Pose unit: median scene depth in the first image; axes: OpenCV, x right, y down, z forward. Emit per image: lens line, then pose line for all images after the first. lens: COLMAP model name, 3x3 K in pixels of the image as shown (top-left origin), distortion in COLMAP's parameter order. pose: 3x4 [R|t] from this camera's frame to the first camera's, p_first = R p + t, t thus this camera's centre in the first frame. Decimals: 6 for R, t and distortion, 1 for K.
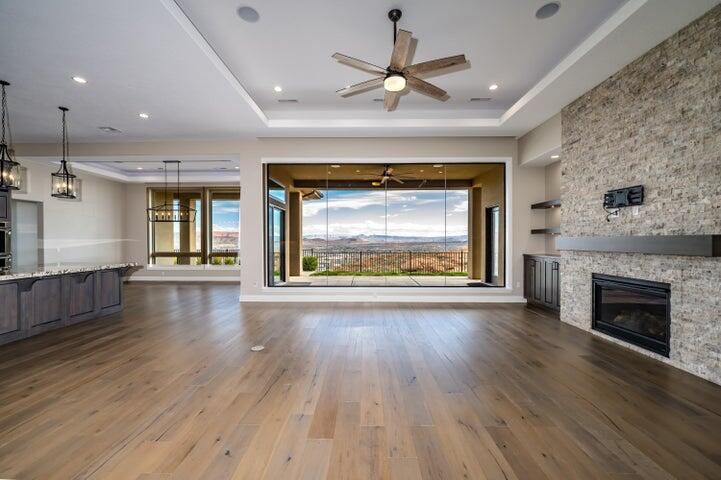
lens RADIAL K [[292.4, 0, 361.1], [0, 292.4, 242.6], [0, 0, 1]] dist [-0.006562, 0.000173]
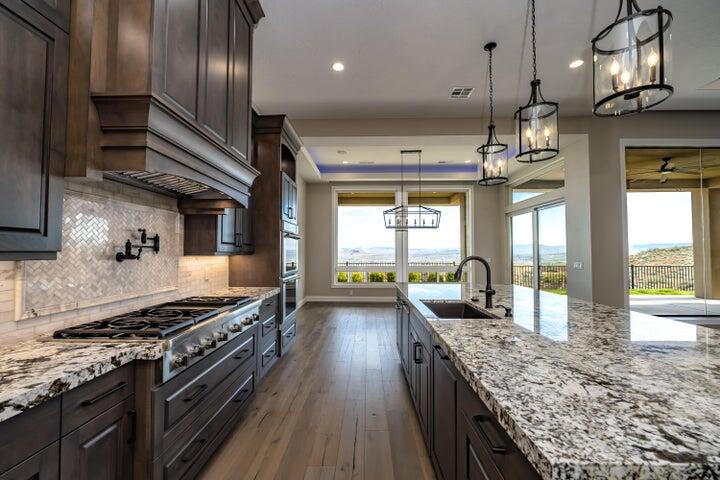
lens RADIAL K [[292.0, 0, 360.6], [0, 292.0, 242.6], [0, 0, 1]] dist [-0.006562, 0.000173]
pose [[0.999870, 0.001716, -0.016033, -1.472841], [-0.002350, 0.999214, -0.039580, -0.003493], [0.015952, 0.039613, 0.999088, 0.423458]]
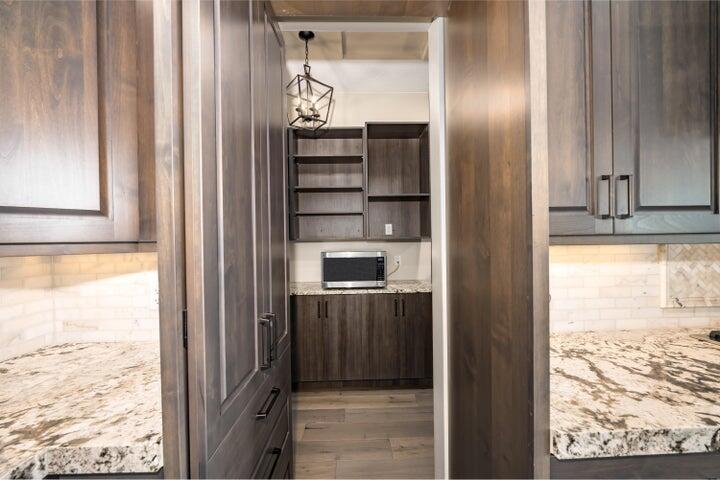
lens RADIAL K [[286.7, 0, 359.5], [0, 286.7, 242.3], [0, 0, 1]] dist [-0.007108, -0.000102]
pose [[0.033605, 0.007887, -0.999404, -1.574810], [0.006857, 0.999944, 0.008122, -0.001513], [0.999412, -0.007125, 0.033549, 0.415726]]
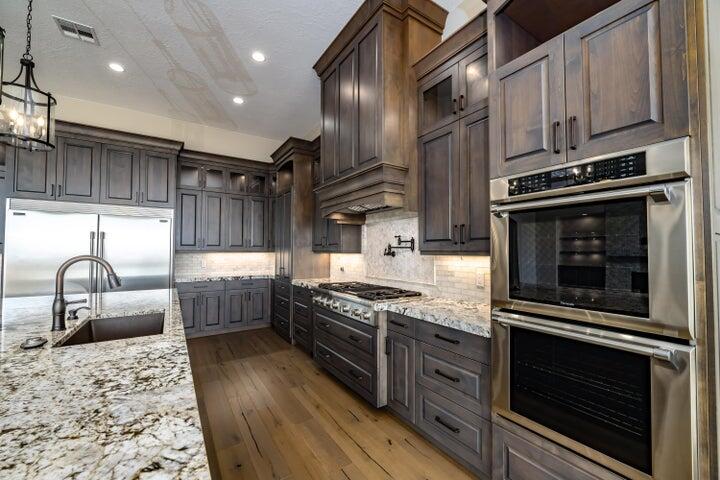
lens RADIAL K [[292.0, 0, 360.6], [0, 292.0, 242.6], [0, 0, 1]] dist [-0.006562, 0.000173]
pose [[-0.830813, -0.018597, -0.556241, -1.361331], [-0.006948, 0.999710, -0.023047, -0.009385], [0.556509, -0.015283, -0.830701, 1.452157]]
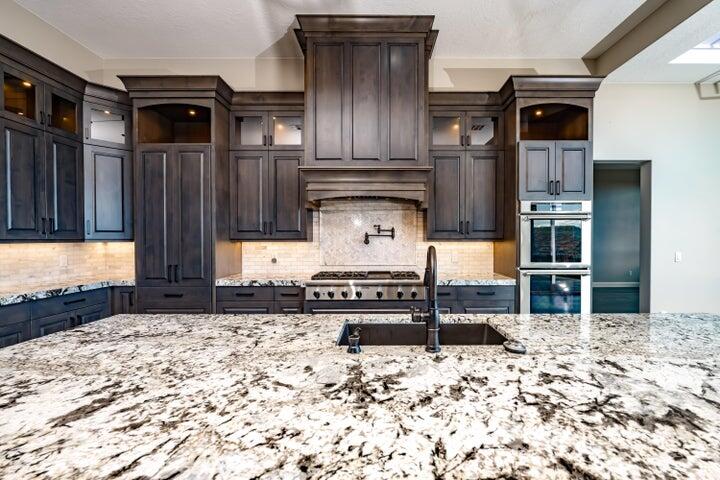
lens RADIAL K [[307.1, 0, 382.5], [0, 307.1, 241.3], [0, 0, 1]] dist [-0.003875, -0.000278]
pose [[0.013453, 0.011484, -0.999844, -0.981299], [-0.006072, 0.999917, 0.011403, -0.008431], [0.999891, 0.005918, 0.013522, 0.902772]]
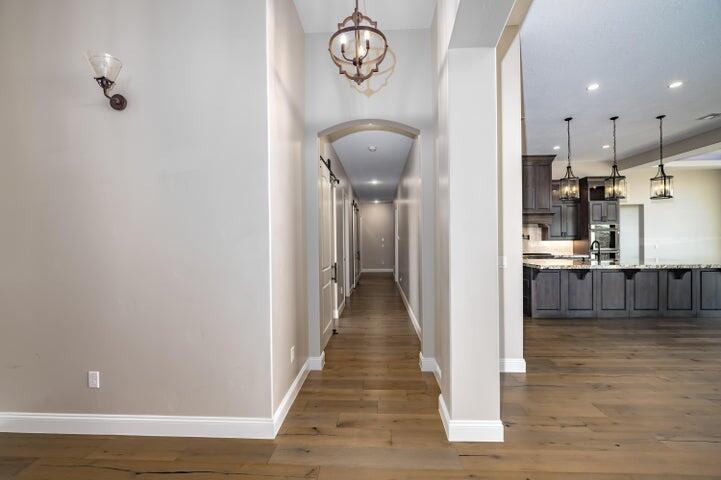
lens RADIAL K [[286.0, 0, 363.9], [0, 286.0, 243.4], [0, 0, 1]] dist [-0.008163, -0.000048]
pose [[-0.039189, 0.007468, -0.999204, 0.091344], [0.004129, 0.999965, 0.007312, 0.000284], [0.999223, -0.003839, -0.039219, -0.081000]]
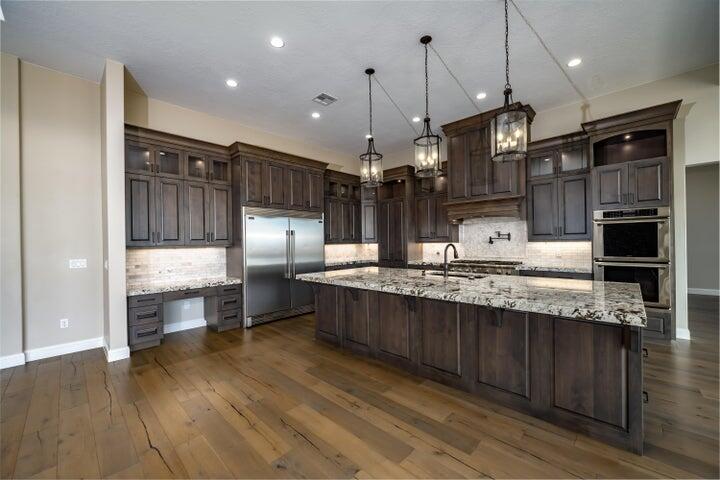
lens RADIAL K [[286.7, 0, 359.5], [0, 286.7, 242.3], [0, 0, 1]] dist [-0.007108, -0.000102]
pose [[-0.683534, 0.009743, -0.729854, -0.509508], [0.009192, 0.999947, 0.004740, -0.008749], [0.729861, -0.003469, -0.683587, 1.315781]]
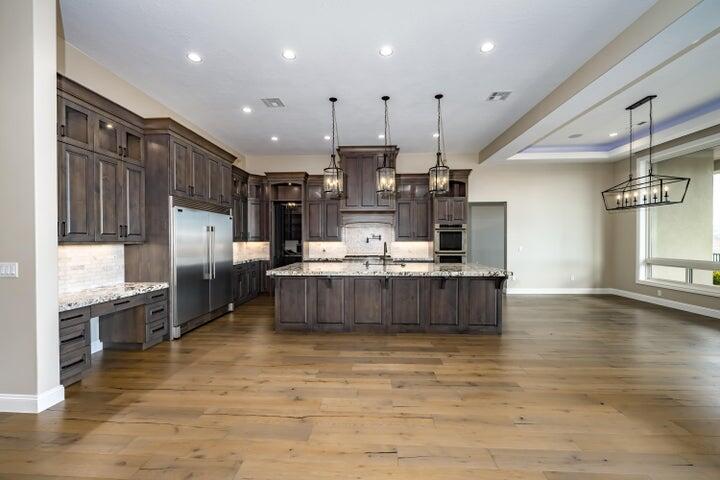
lens RADIAL K [[292.0, 0, 360.6], [0, 292.0, 242.6], [0, 0, 1]] dist [-0.006562, 0.000173]
pose [[-0.036561, 0.007200, -0.999306, -0.098402], [-0.004730, 0.999962, 0.007378, -0.004214], [0.999320, 0.004997, -0.036525, 0.892271]]
